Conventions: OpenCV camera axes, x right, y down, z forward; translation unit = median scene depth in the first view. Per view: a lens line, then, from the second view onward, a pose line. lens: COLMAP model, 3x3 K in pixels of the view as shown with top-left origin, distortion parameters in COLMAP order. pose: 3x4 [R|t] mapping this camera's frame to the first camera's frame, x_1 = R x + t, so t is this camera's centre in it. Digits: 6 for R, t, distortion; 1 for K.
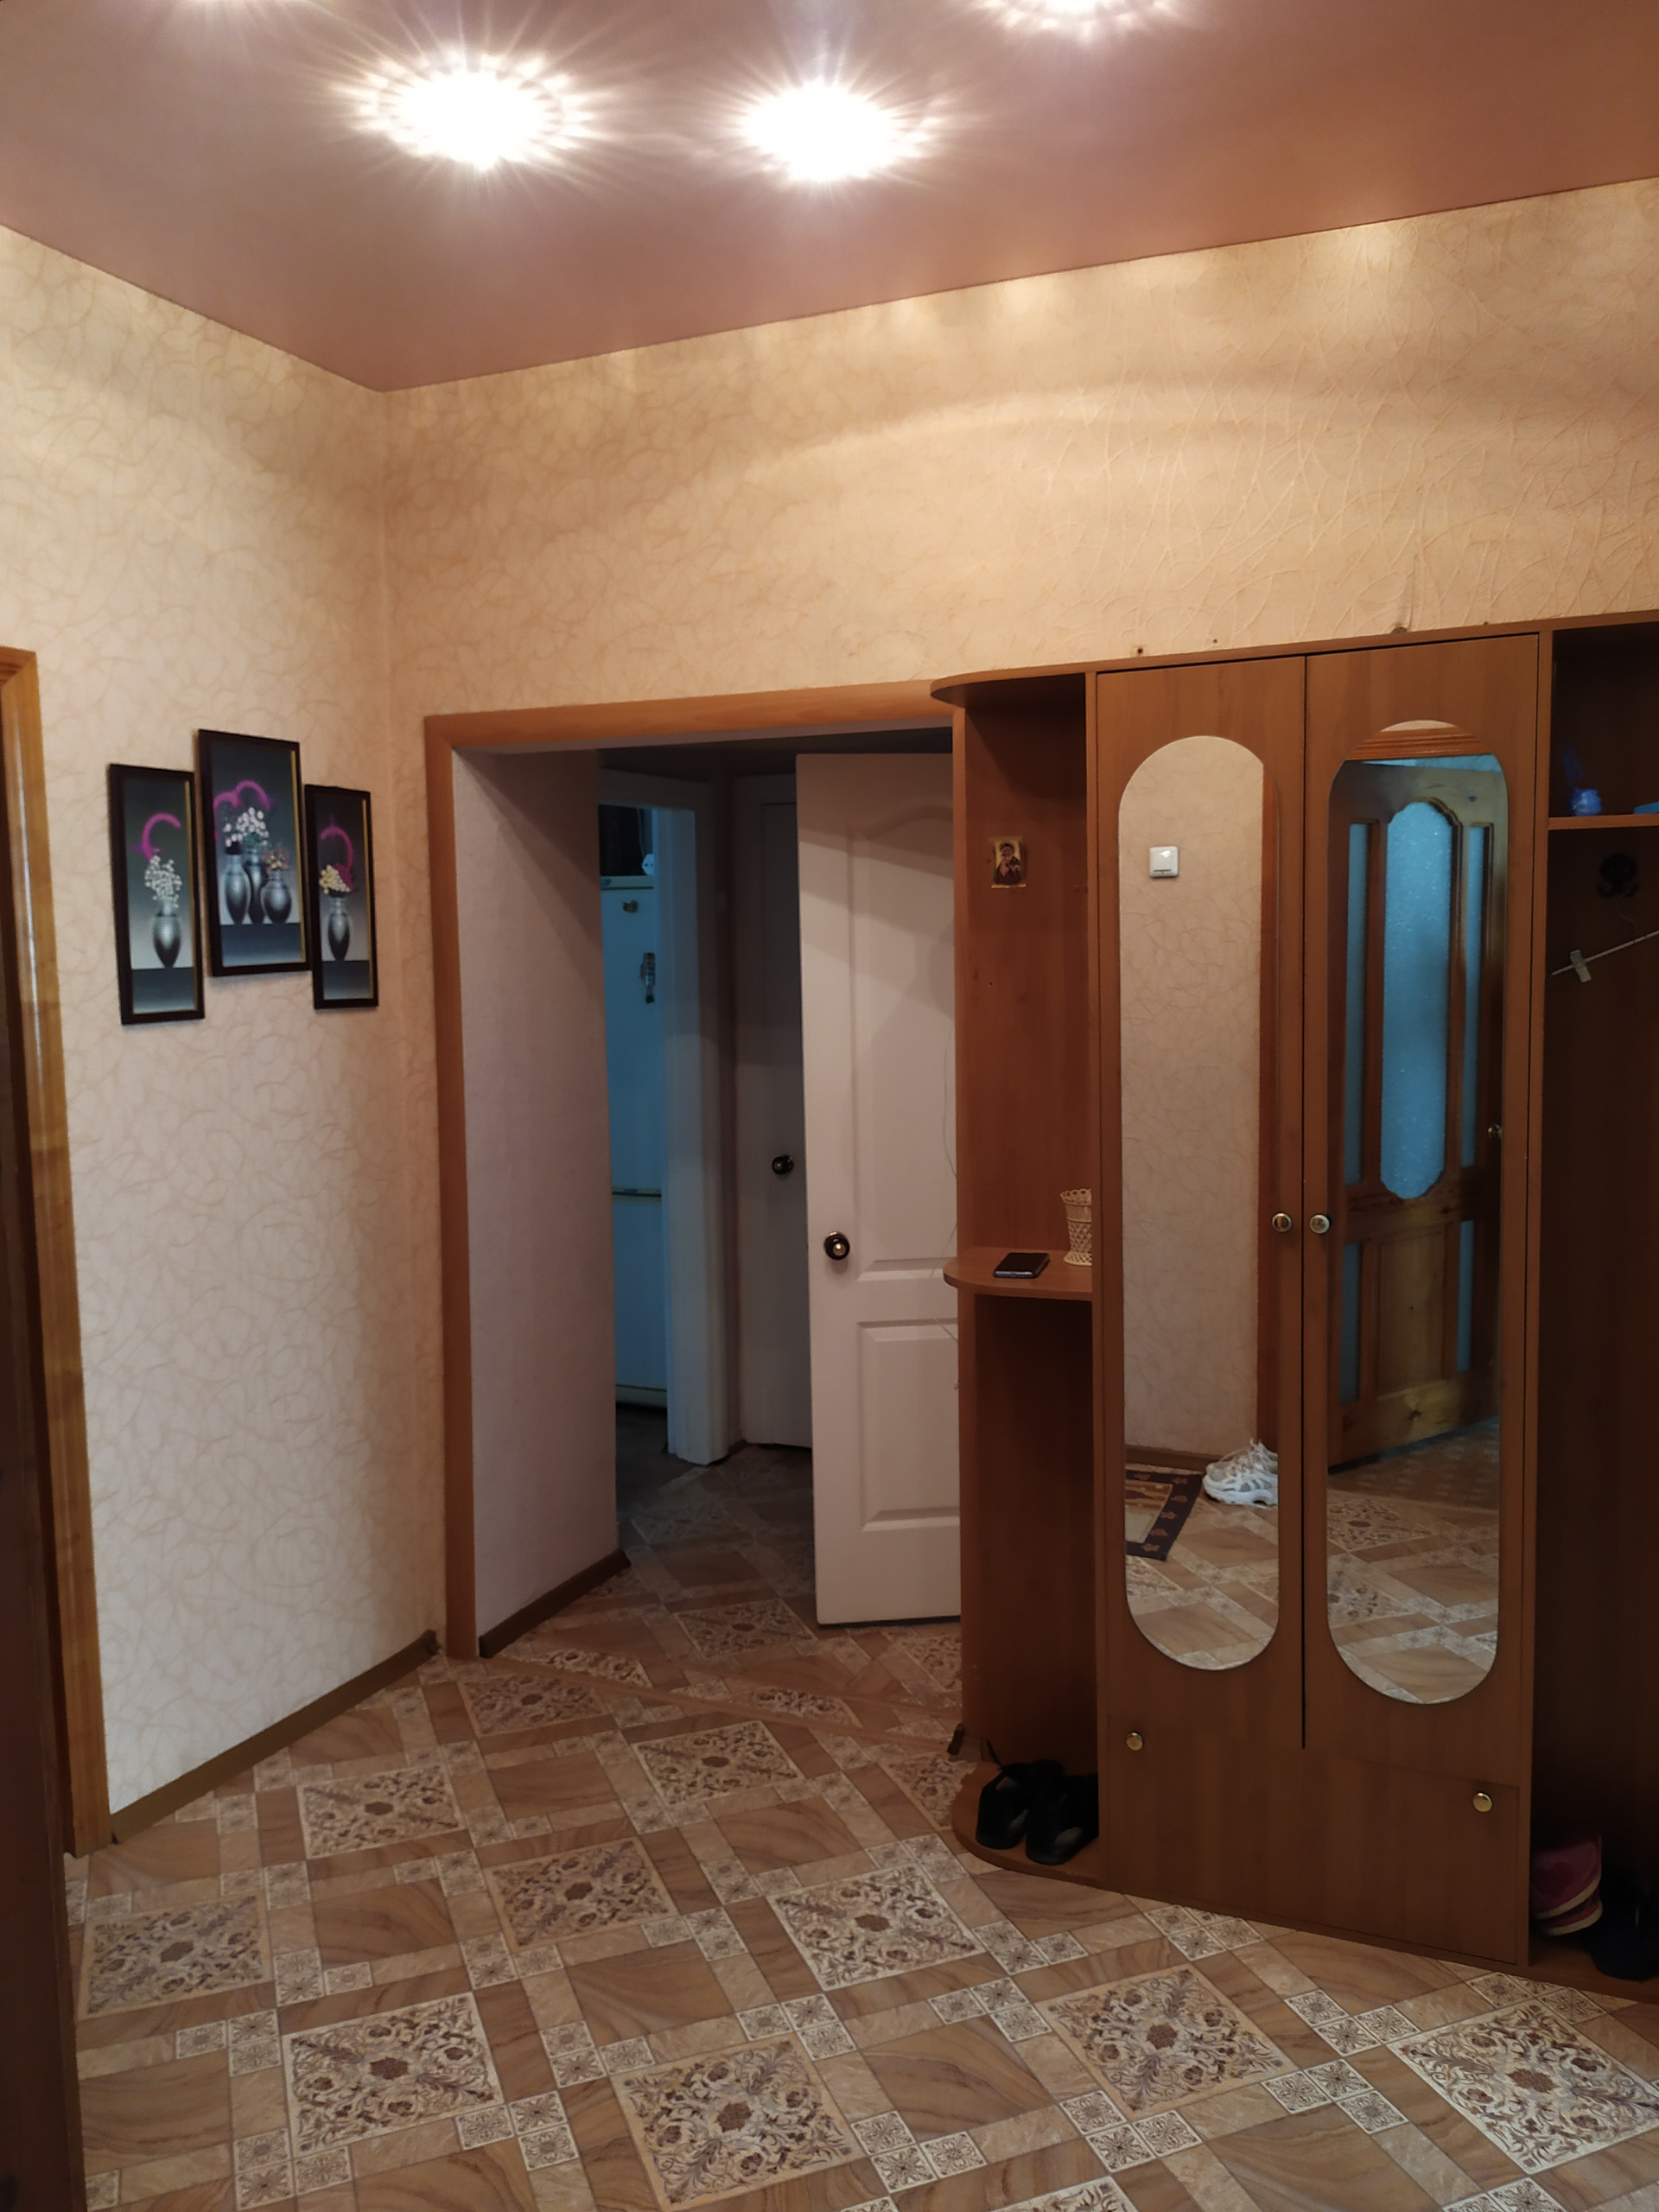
lens RADIAL K [[1675.5, 0, 837.7], [0, 1675.5, 1100.7], [0, 0, 1]] dist [0.061818, -0.077639]
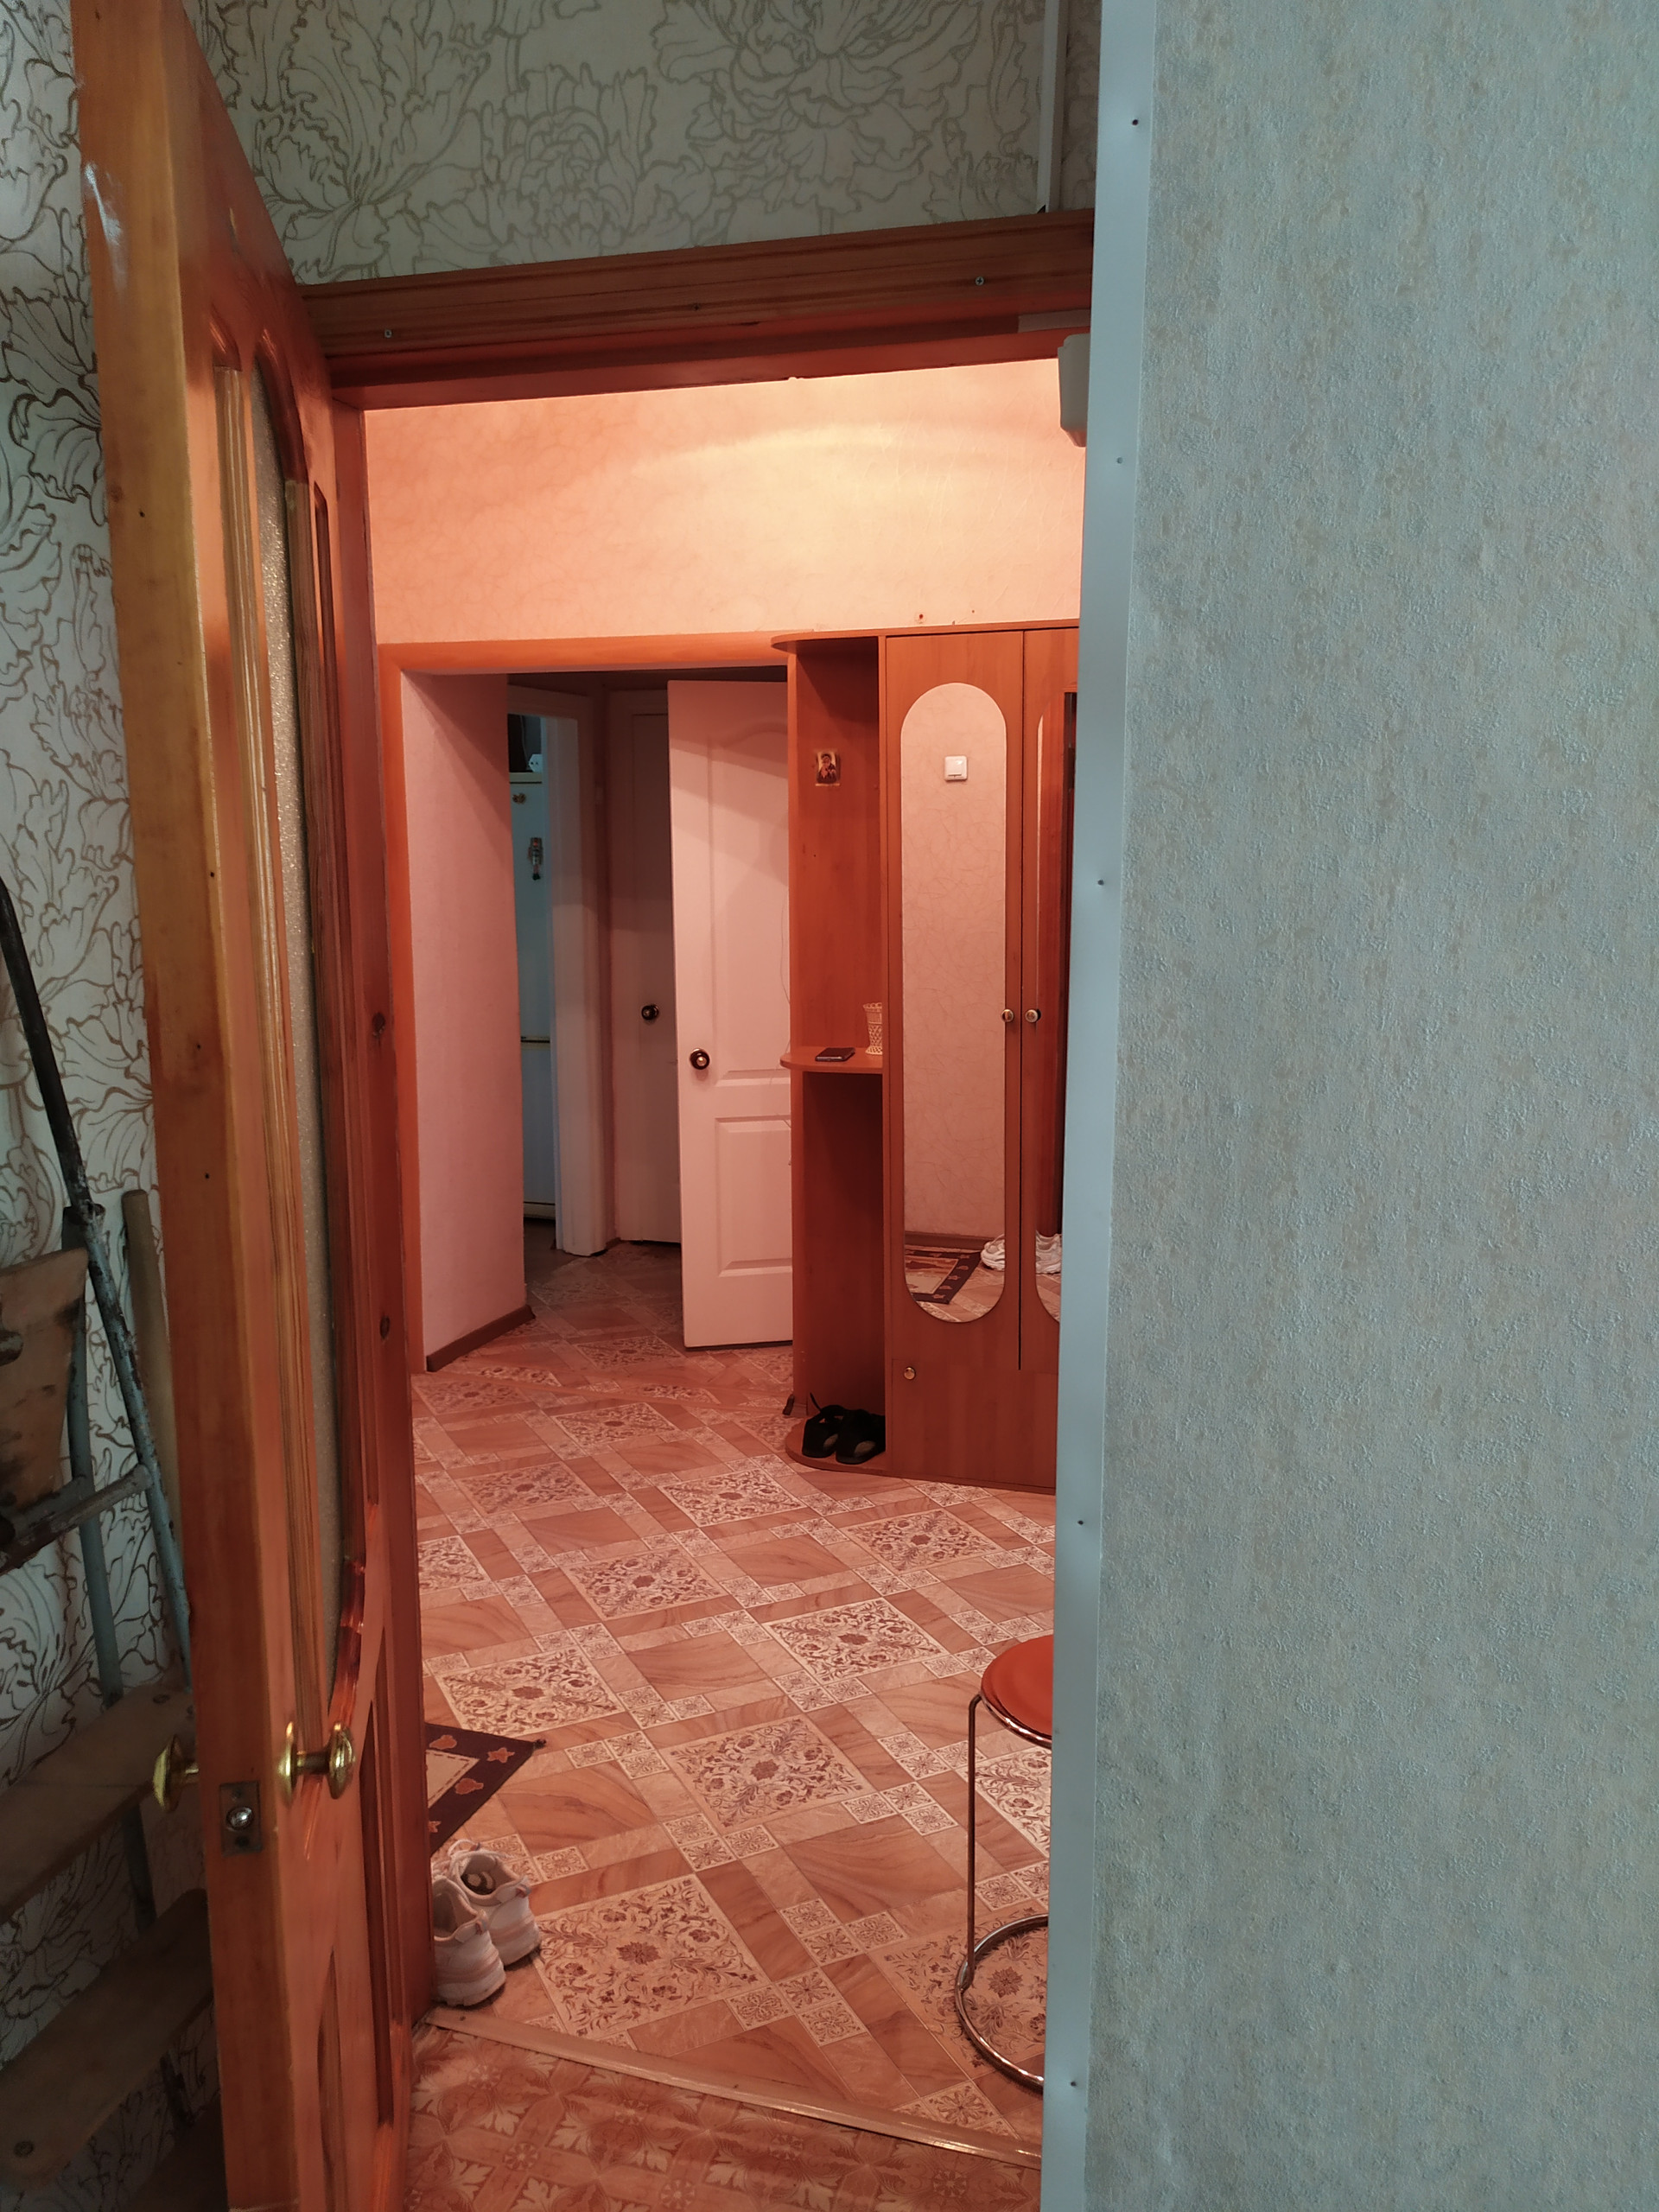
lens RADIAL K [[1767.1, 0, 829.5], [0, 1767.1, 1106.0], [0, 0, 1]] dist [0.053467, 0.000279]
pose [[0.995977, -0.001779, 0.089588, -0.026316], [-0.002750, 0.998725, 0.050408, 0.059334], [-0.089563, -0.050451, 0.994703, -0.438322]]
